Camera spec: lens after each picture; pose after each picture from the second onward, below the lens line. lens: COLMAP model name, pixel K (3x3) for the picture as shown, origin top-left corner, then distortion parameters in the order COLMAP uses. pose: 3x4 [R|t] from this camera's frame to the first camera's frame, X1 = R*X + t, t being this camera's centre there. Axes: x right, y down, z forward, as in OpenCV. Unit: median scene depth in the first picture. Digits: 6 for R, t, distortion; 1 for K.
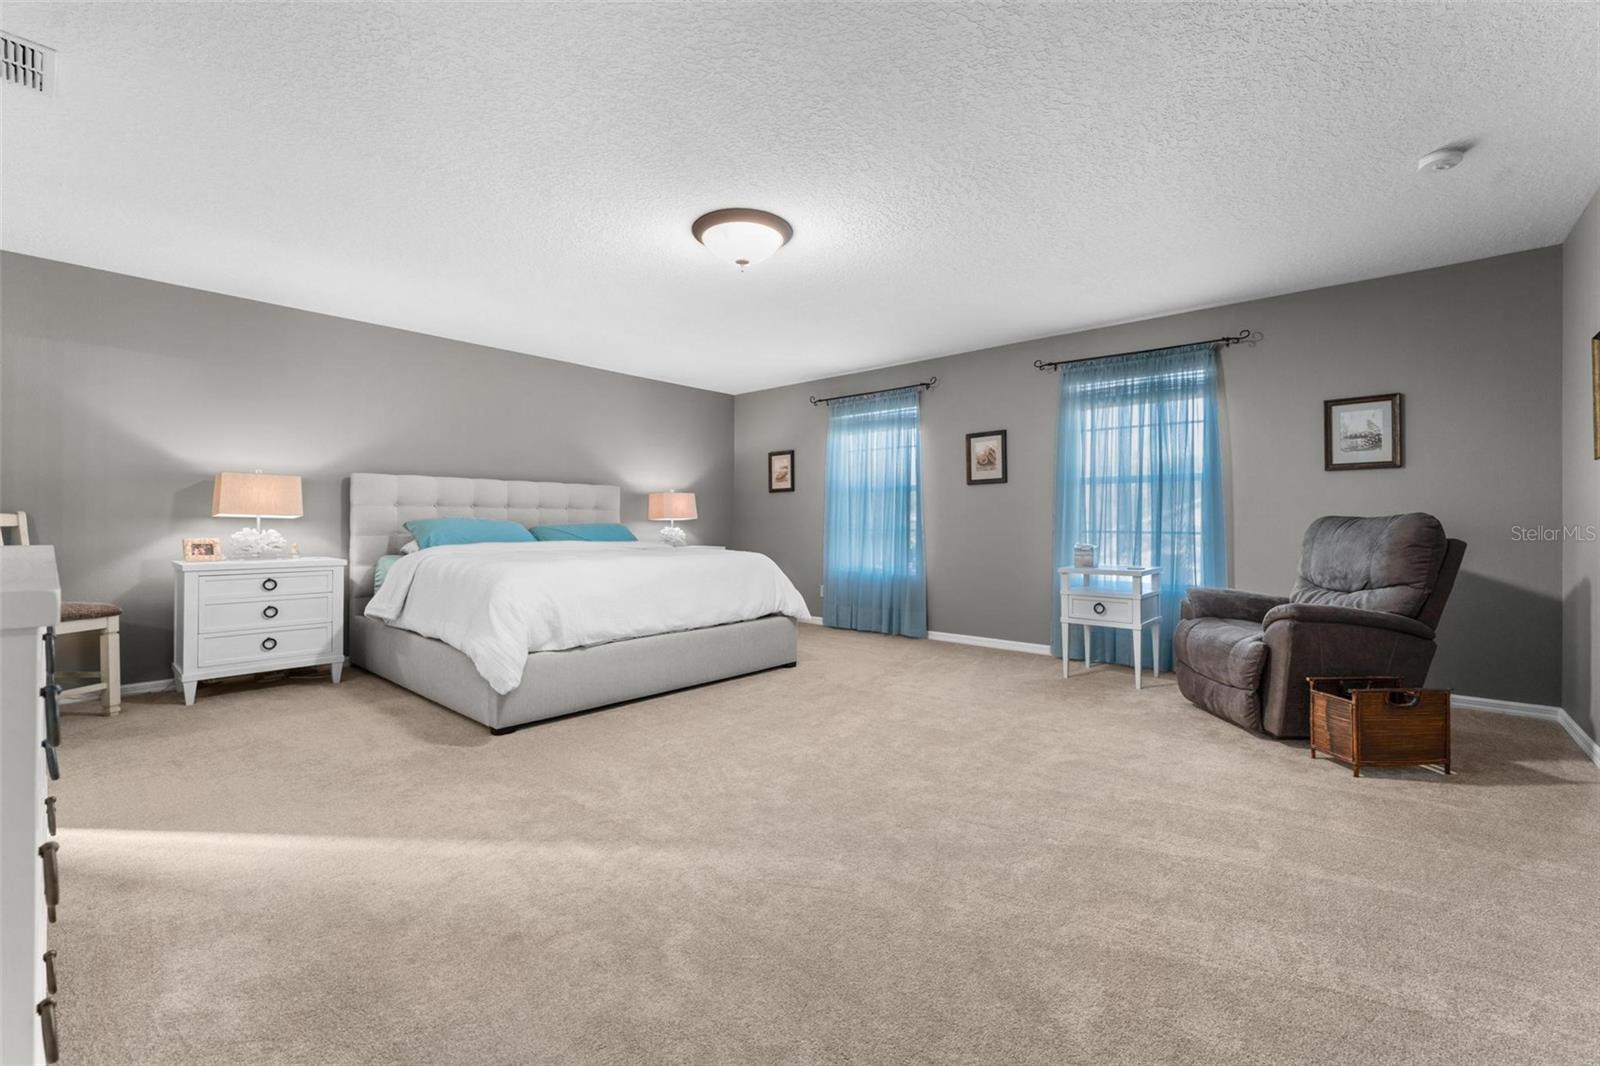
lens RADIAL K [[591.1, 0, 800.0], [0, 591.1, 533.0], [0, 0, 1]] dist [-0.000305, -0.000018]
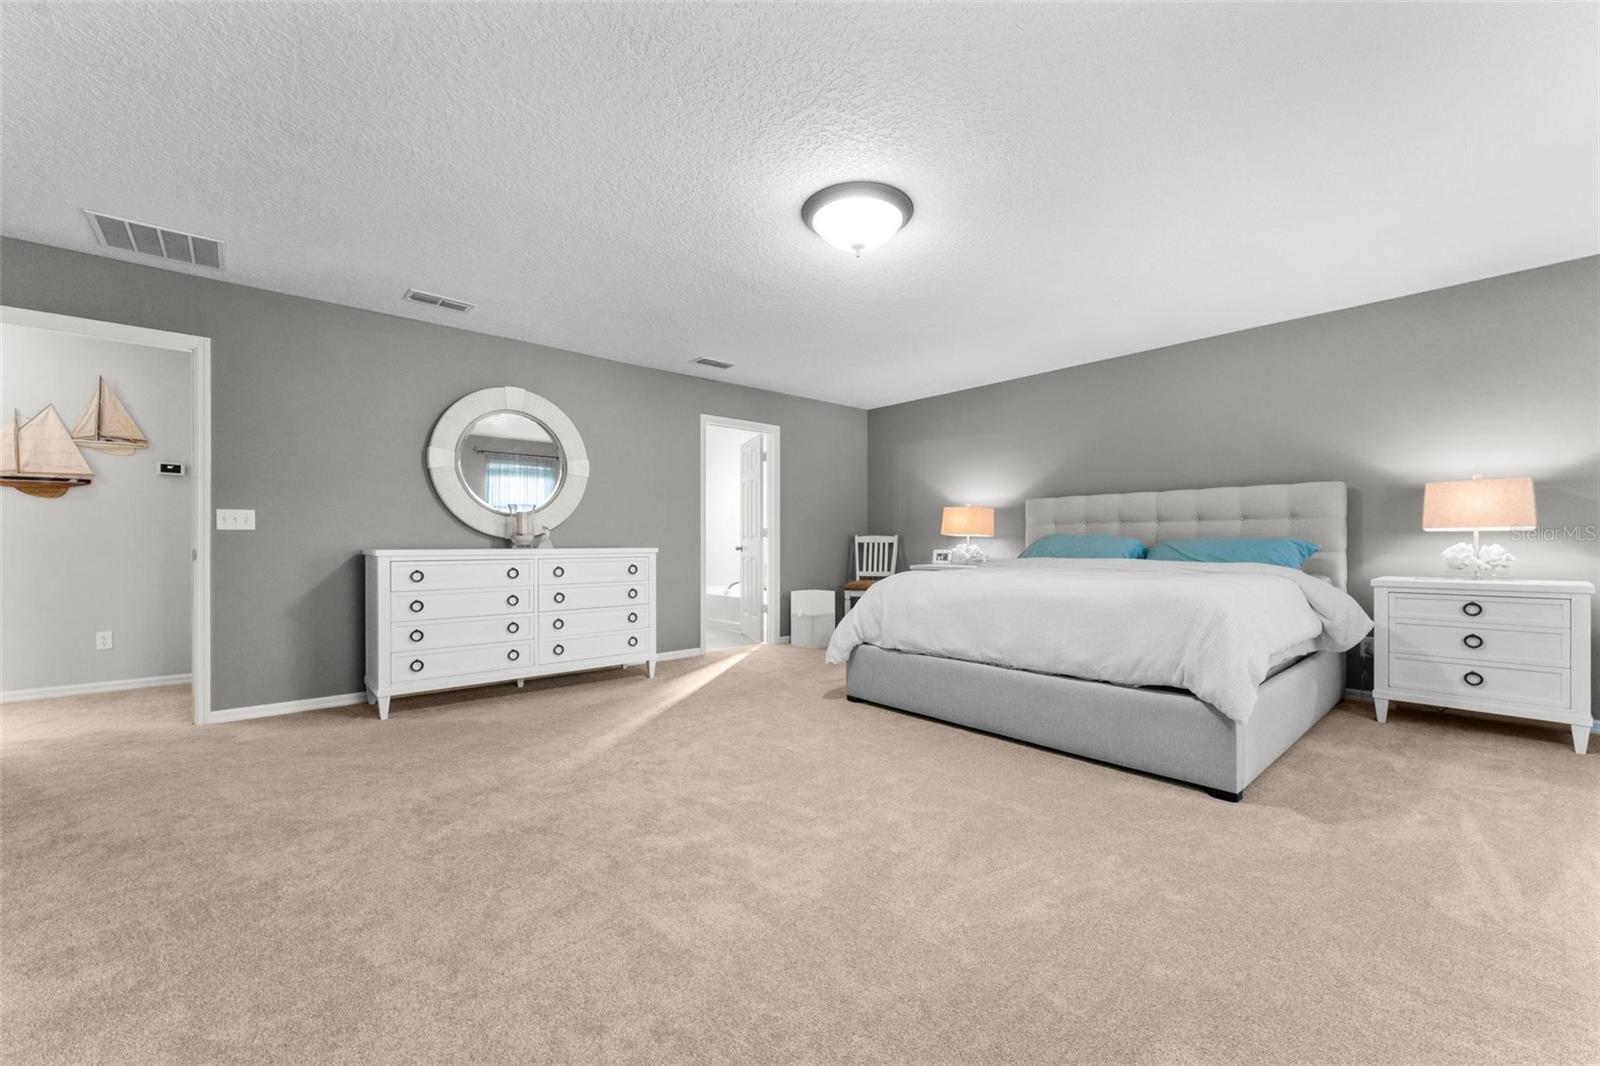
lens RADIAL K [[638.1, 0, 802.2], [0, 638.1, 536.4], [0, 0, 1]] dist [0.001015, -0.000004]
pose [[-0.060187, -0.008890, -0.998148, 0.104337], [-0.009261, 0.999922, -0.008348, -0.001455], [0.998144, 0.008742, -0.060265, 0.109386]]
